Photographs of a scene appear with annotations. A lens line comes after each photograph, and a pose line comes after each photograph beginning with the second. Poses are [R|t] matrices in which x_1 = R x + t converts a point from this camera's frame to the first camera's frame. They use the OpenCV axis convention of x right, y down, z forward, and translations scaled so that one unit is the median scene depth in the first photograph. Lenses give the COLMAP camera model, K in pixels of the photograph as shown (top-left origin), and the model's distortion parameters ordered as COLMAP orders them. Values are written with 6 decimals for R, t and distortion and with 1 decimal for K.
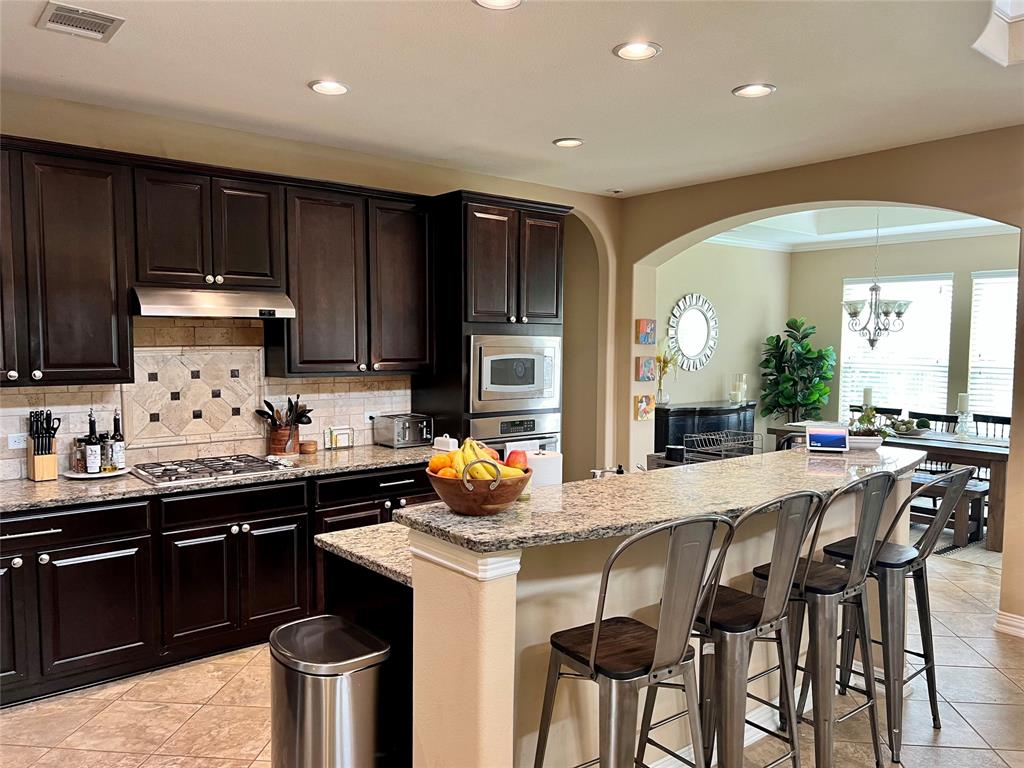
lens RADIAL K [[770.0, 0, 505.9], [0, 770.0, 385.2], [0, 0, 1]] dist [0.061582, -0.068733]
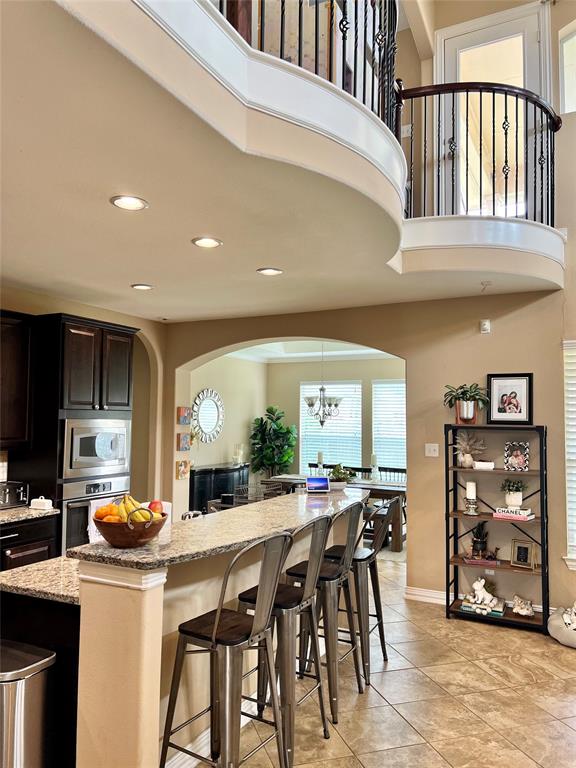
lens RADIAL K [[577.5, 0, 275.8], [0, 577.5, 382.5], [0, 0, 1]] dist [0.061582, -0.068733]
pose [[0.923550, 0.024778, 0.382677, -0.080732], [0.021298, 0.993056, -0.115700, -0.003382], [-0.382886, 0.115006, 0.916609, -0.059359]]
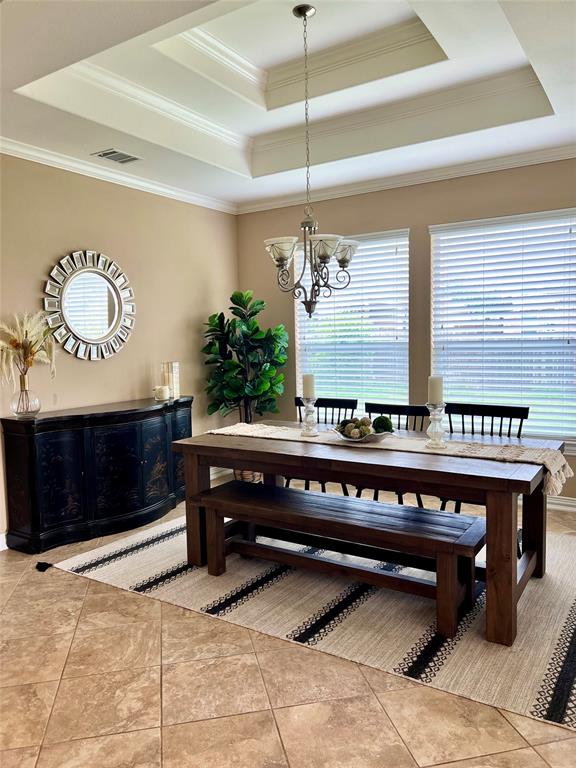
lens RADIAL K [[577.5, 0, 270.3], [0, 577.5, 379.0], [0, 0, 1]] dist [0.061582, -0.068733]
pose [[0.957300, -0.048008, 0.285082, 0.355262], [0.047051, 0.998840, 0.010208, 0.001406], [-0.285242, 0.003641, 0.958449, 0.644375]]
